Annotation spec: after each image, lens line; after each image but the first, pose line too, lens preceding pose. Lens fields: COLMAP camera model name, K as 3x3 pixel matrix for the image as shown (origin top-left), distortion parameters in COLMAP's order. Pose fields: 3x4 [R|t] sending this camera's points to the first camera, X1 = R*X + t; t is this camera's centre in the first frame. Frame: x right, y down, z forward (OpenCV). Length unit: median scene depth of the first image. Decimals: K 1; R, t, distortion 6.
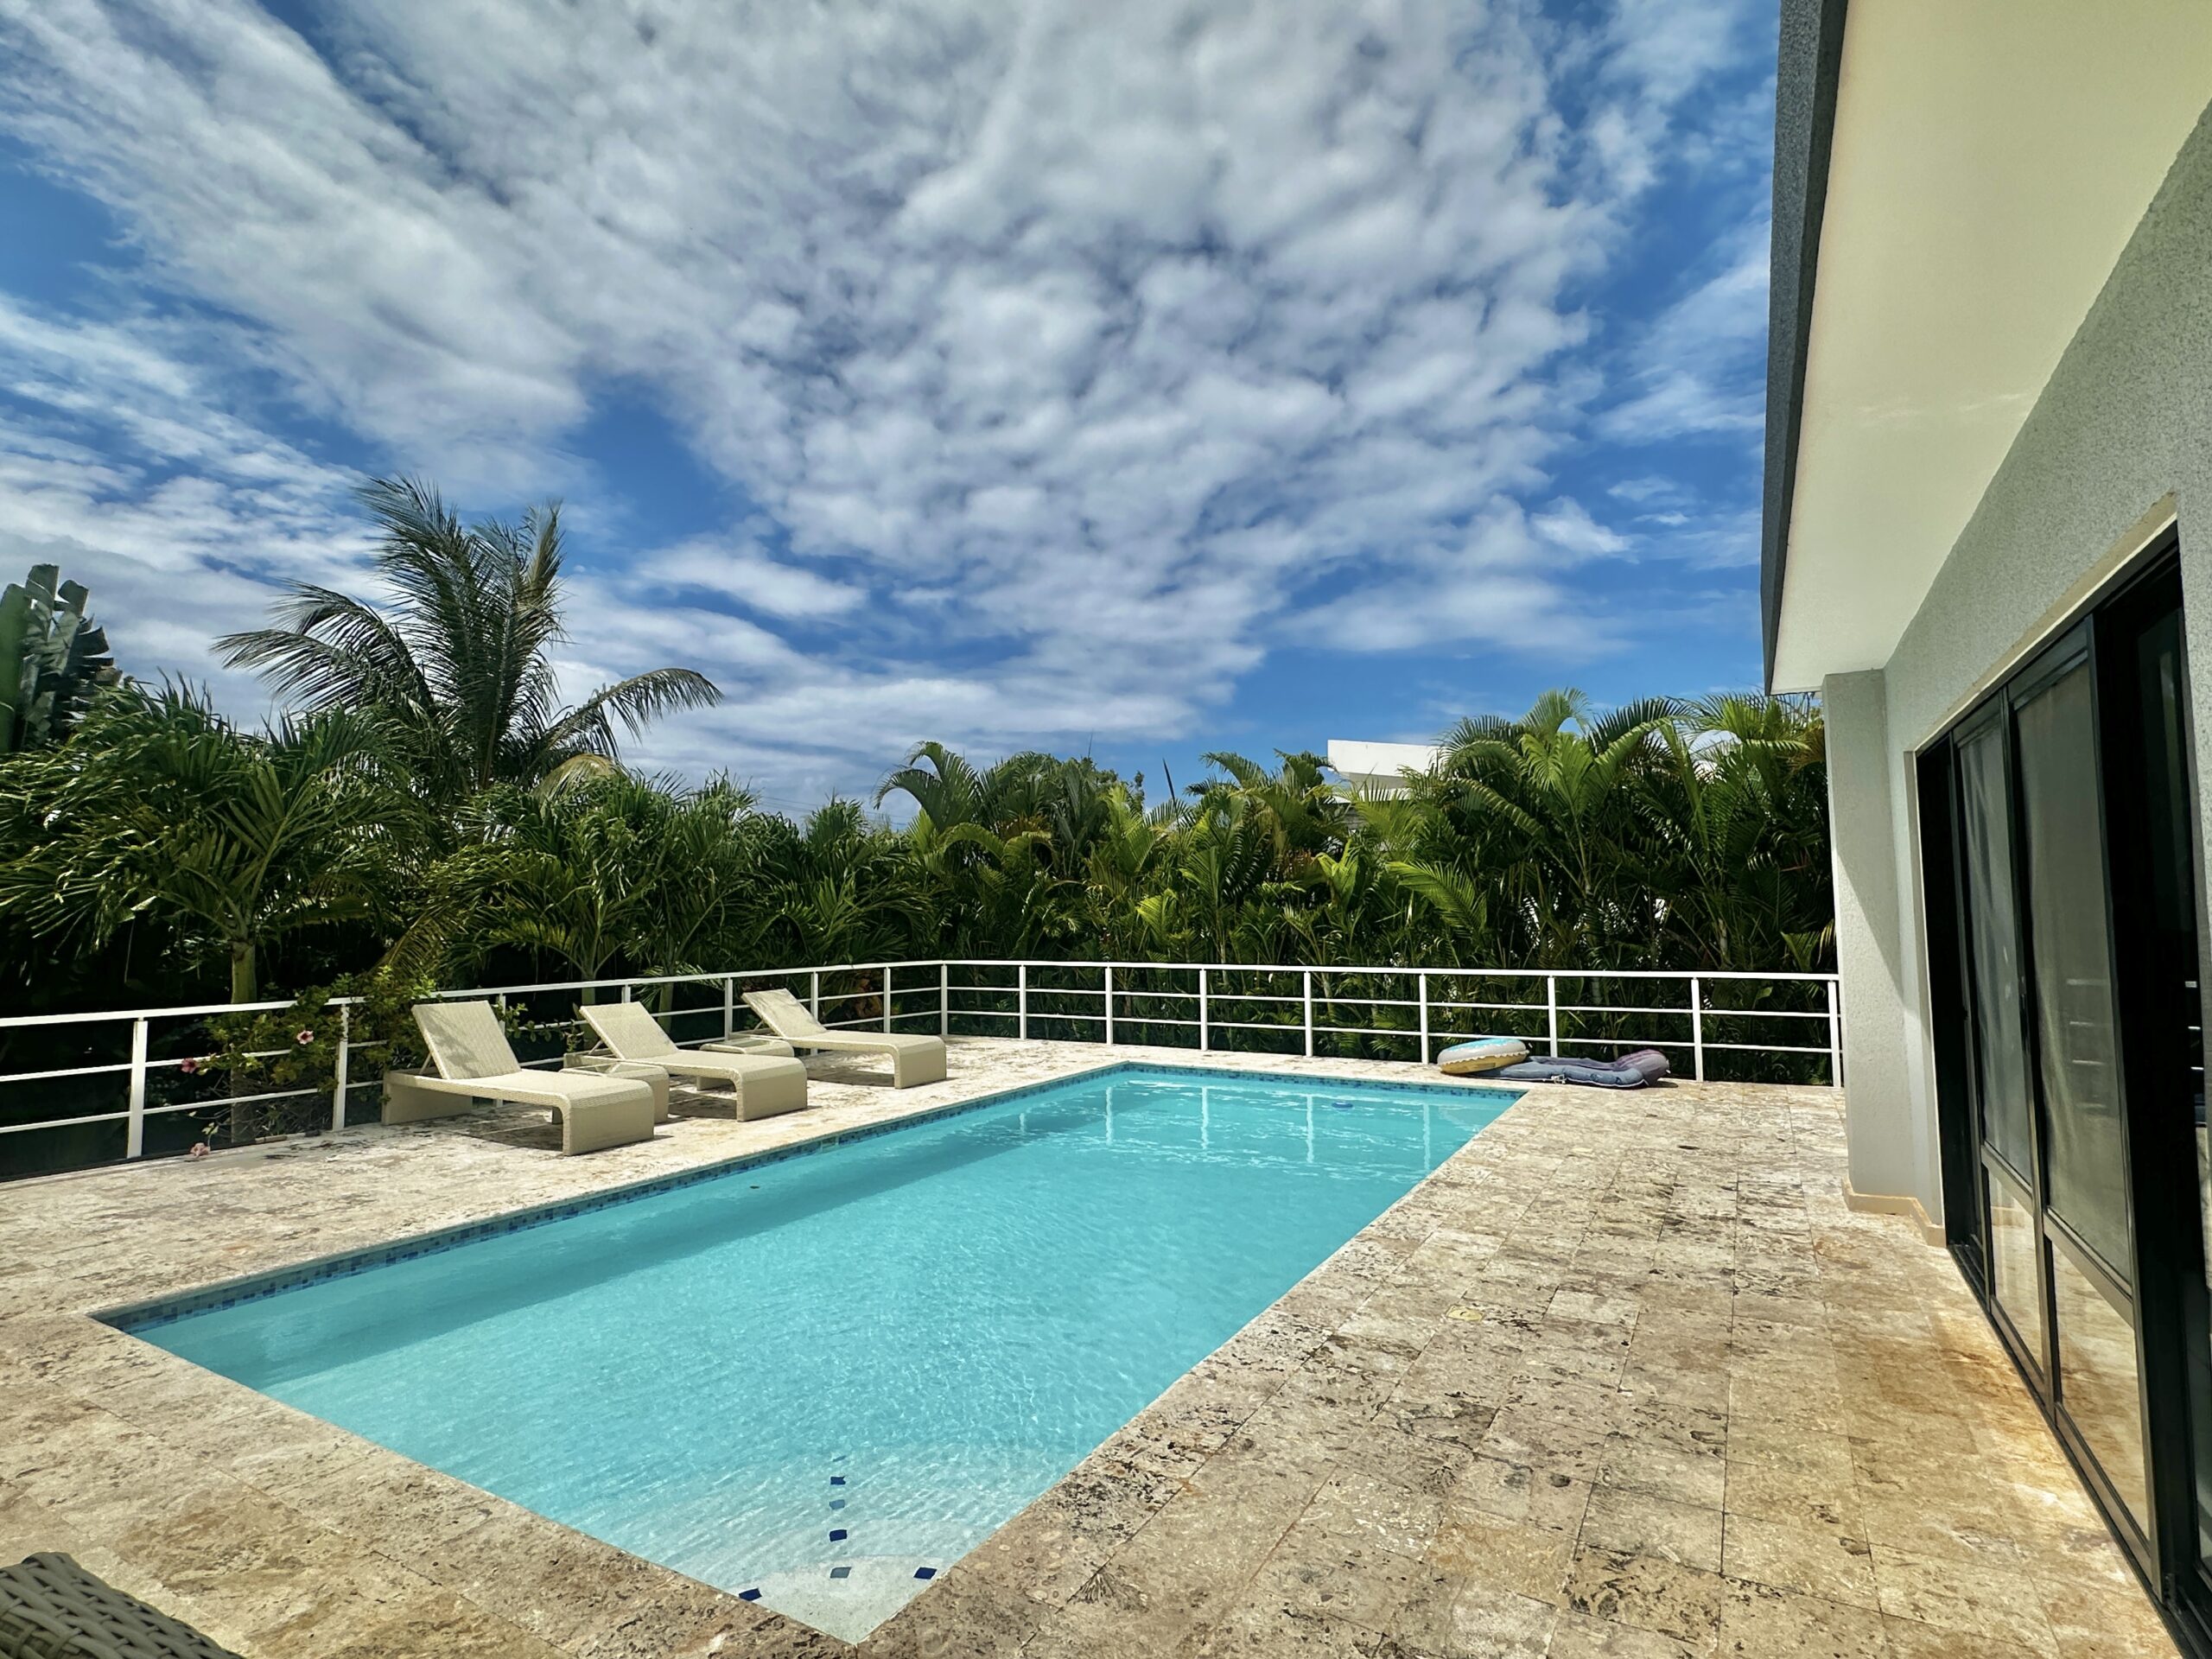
lens RADIAL K [[1123.4, 0, 1114.4], [0, 1123.4, 820.9], [0, 0, 1]] dist [0.000058, 0.000042]
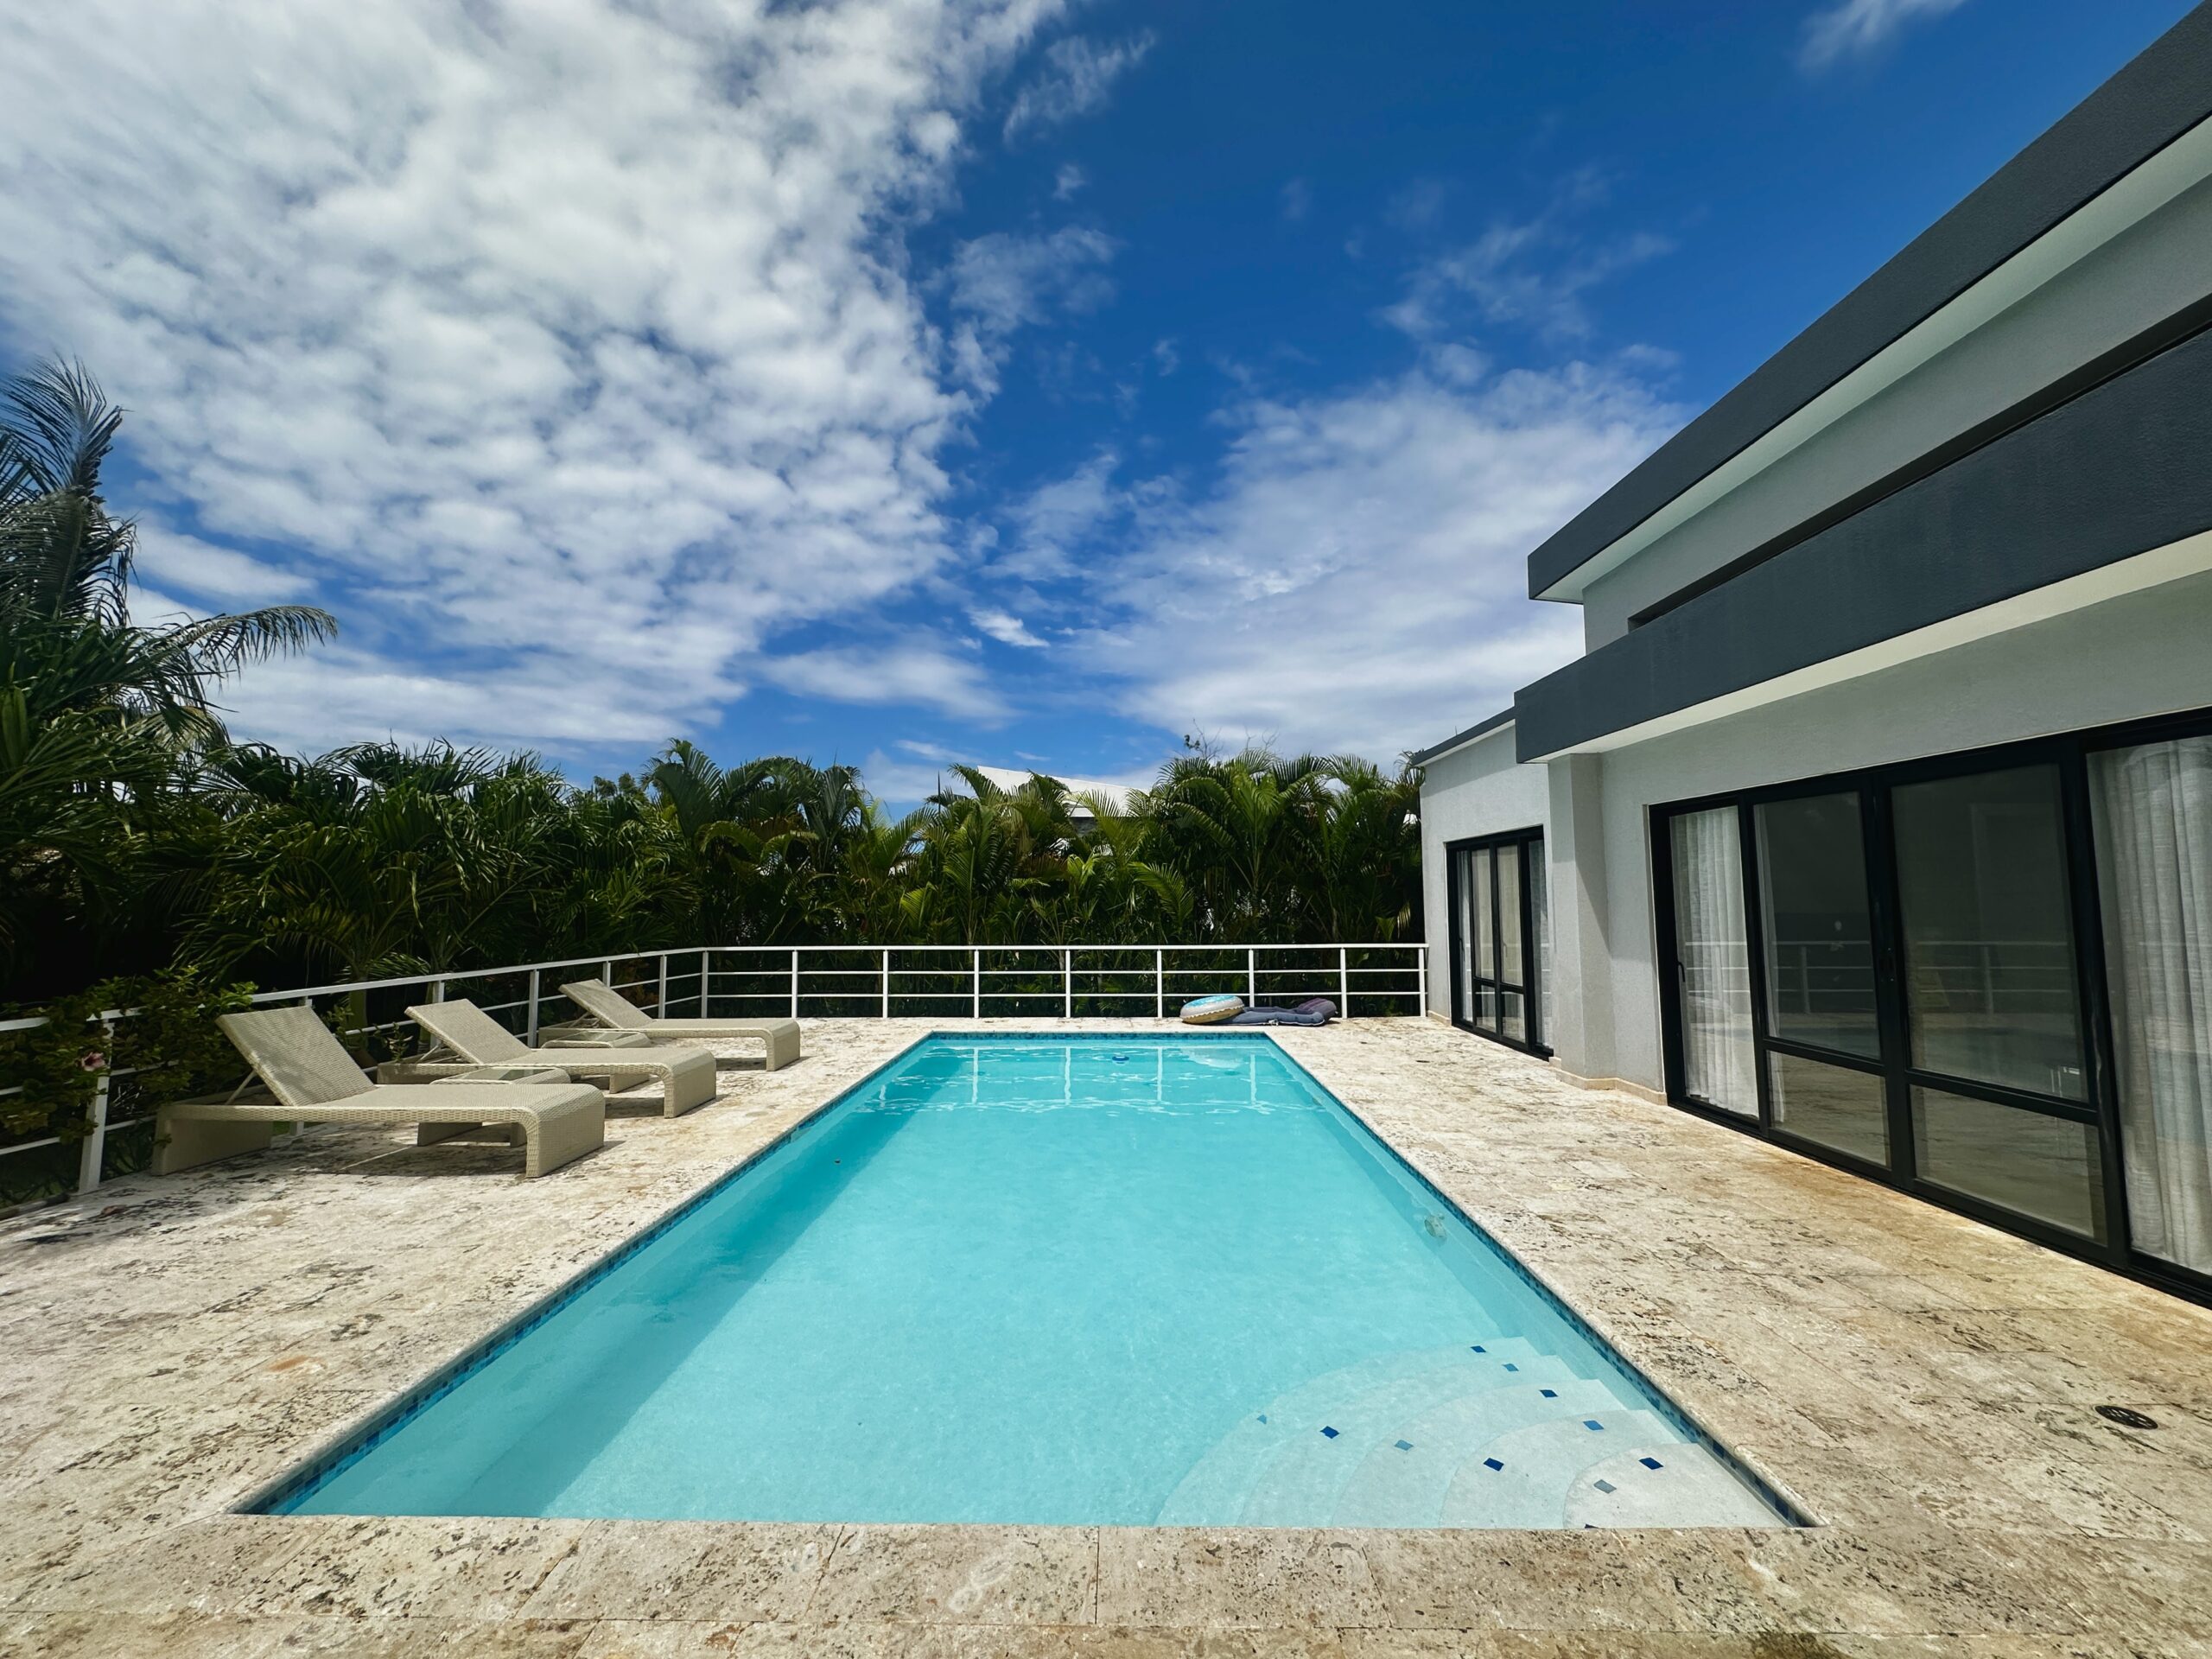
lens RADIAL K [[875.2, 0, 1113.0], [0, 875.2, 782.6], [0, 0, 1]] dist [-0.001341, 0.000200]
pose [[0.871915, 0.070843, 0.484505, -0.306352], [-0.043045, 0.996737, -0.068277, 0.013203], [-0.487762, 0.038676, 0.872120, 0.121361]]
